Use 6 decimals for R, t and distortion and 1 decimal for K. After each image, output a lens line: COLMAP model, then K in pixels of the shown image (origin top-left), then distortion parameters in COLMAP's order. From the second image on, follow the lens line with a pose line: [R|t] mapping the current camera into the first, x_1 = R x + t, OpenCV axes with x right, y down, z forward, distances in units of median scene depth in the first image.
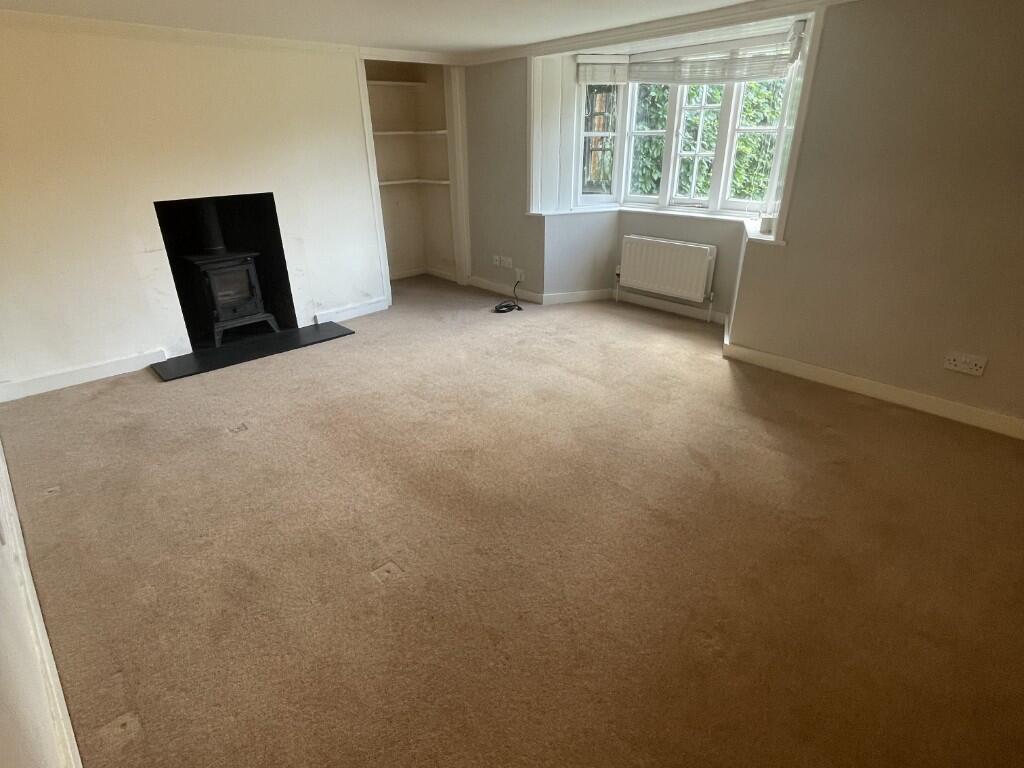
lens RADIAL K [[552.5, 0, 511.5], [0, 552.5, 385.9], [0, 0, 1]] dist [-0.002852, -0.001878]
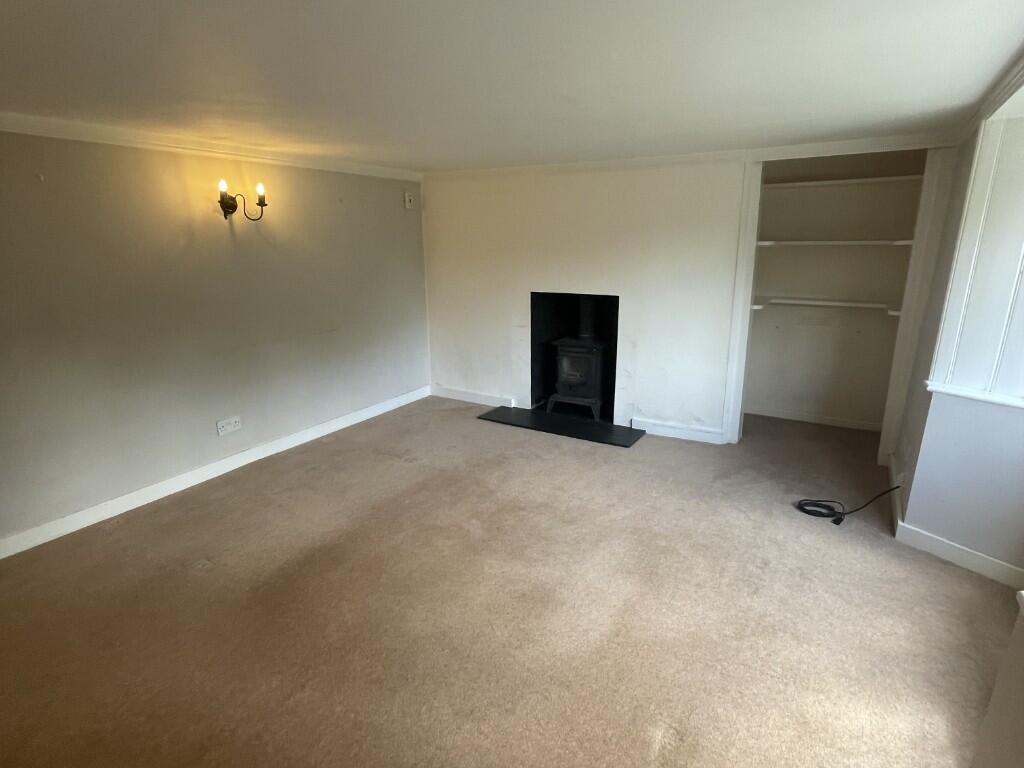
lens RADIAL K [[552.5, 0, 512.9], [0, 552.5, 386.8], [0, 0, 1]] dist [-0.002852, -0.001878]
pose [[0.260450, 0.262488, -0.929121, 0.538583], [-0.395398, 0.906931, 0.145382, -0.266231], [0.880810, 0.329508, 0.339998, 0.519927]]
